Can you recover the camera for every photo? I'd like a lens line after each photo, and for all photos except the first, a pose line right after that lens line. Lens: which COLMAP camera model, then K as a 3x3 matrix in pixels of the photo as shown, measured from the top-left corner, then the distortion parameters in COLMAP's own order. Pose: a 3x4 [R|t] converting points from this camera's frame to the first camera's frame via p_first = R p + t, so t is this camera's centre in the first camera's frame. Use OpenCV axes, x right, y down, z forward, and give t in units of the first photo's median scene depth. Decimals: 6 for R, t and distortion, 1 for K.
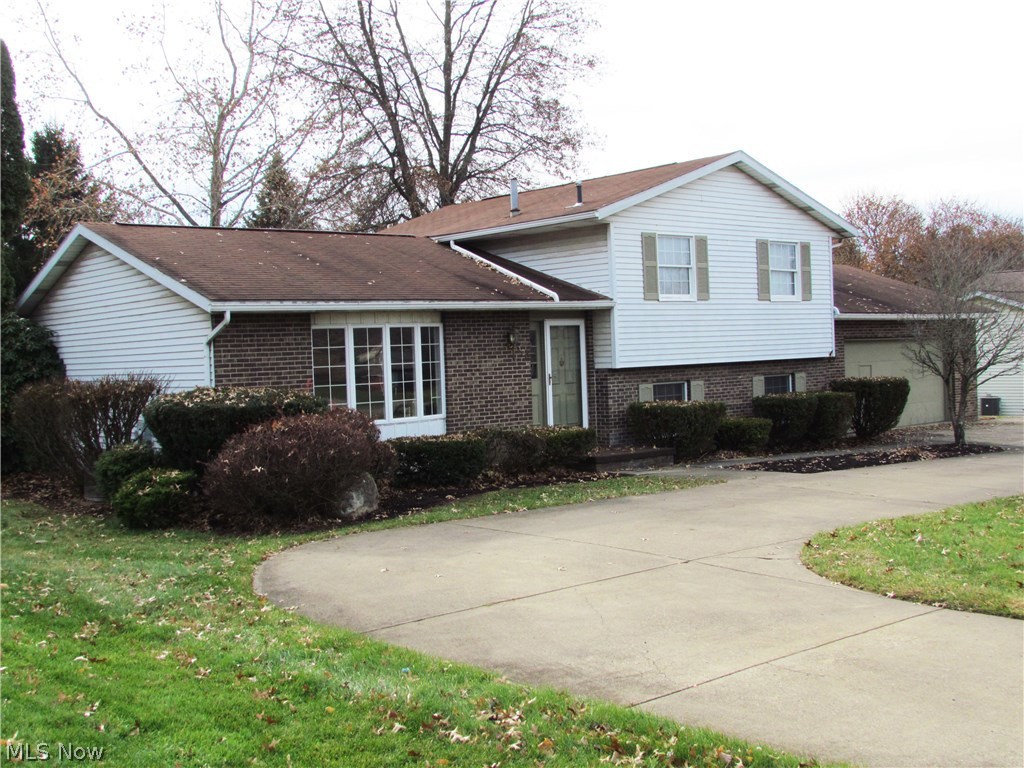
lens RADIAL K [[1180.1, 0, 512.0], [0, 1180.1, 384.0], [0, 0, 1]] dist [-0.086752, -0.019106]
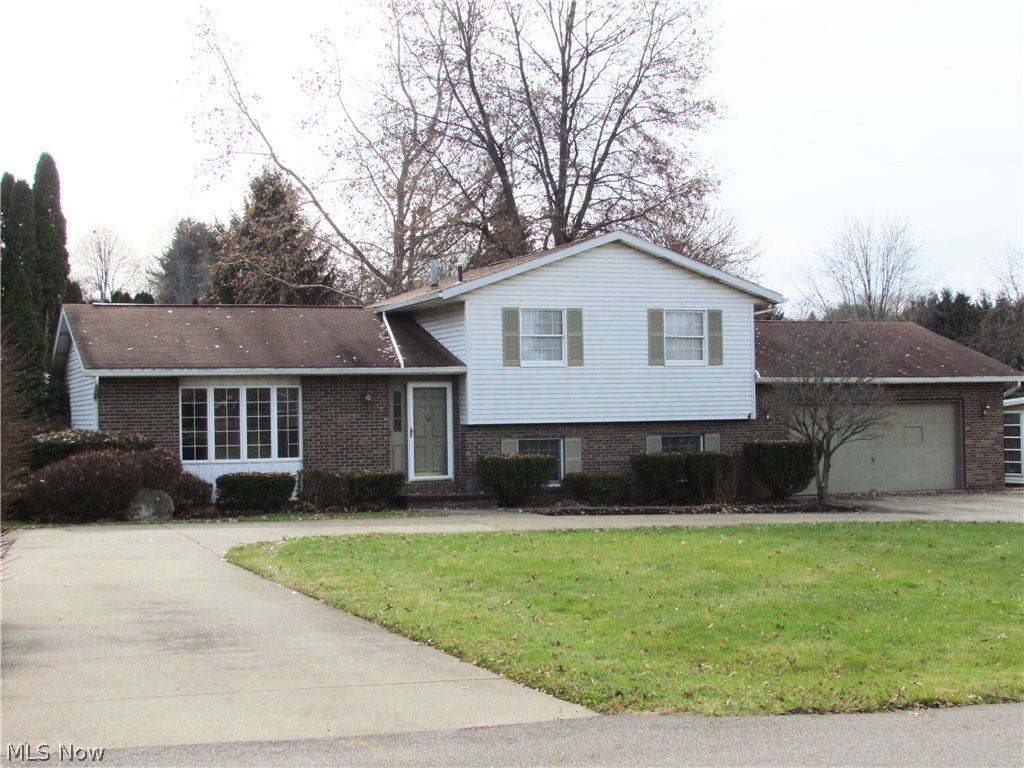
lens RADIAL K [[1541.0, 0, 512.0], [0, 1541.0, 384.0], [0, 0, 1]] dist [-0.143939, -0.061334]
pose [[0.940993, 0.014339, -0.338122, 0.622744], [-0.026990, 0.999099, -0.032744, -0.004581], [0.337348, 0.039937, 0.940532, -0.407792]]
